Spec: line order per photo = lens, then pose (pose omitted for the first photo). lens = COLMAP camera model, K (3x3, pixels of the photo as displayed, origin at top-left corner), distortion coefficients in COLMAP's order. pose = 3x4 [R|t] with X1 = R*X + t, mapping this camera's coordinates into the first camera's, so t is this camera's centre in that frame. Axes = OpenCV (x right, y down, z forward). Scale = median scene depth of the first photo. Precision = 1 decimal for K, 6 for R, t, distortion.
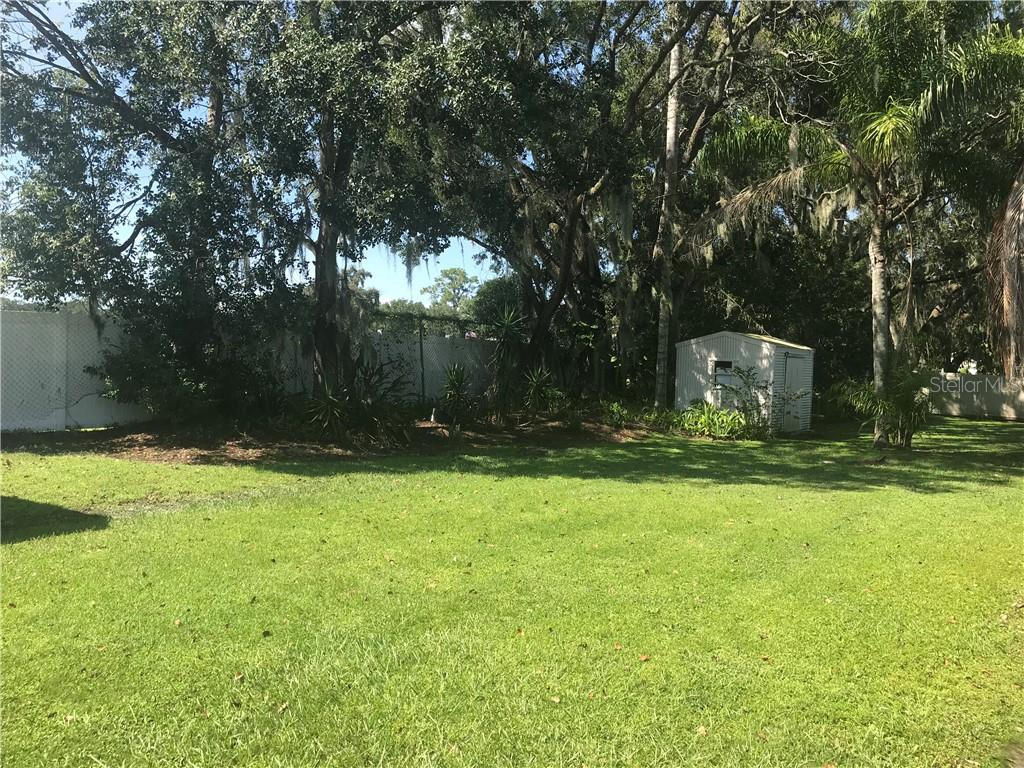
lens RADIAL K [[837.0, 0, 512.3], [0, 837.0, 391.2], [0, 0, 1]] dist [0.032974, -0.044373]
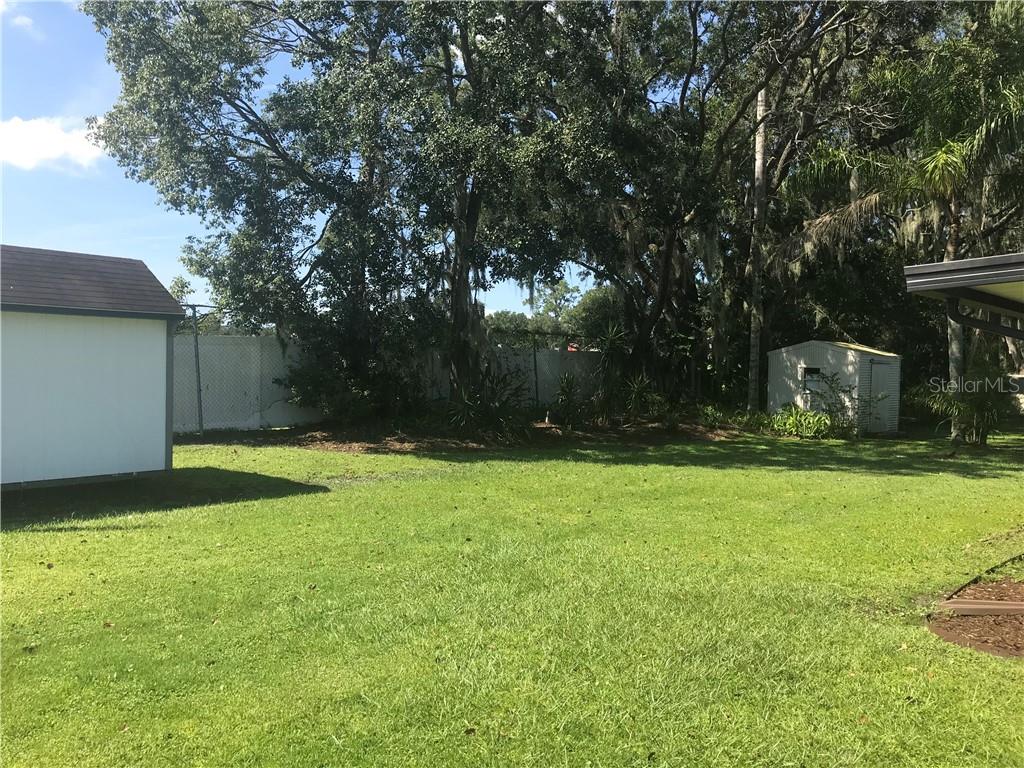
lens RADIAL K [[837.0, 0, 498.1], [0, 837.0, 388.7], [0, 0, 1]] dist [0.032974, -0.044373]
pose [[0.990408, -0.008711, -0.137896, -0.002601], [0.006759, 0.999870, -0.014614, 0.006325], [0.138005, 0.013541, 0.990339, -0.189193]]
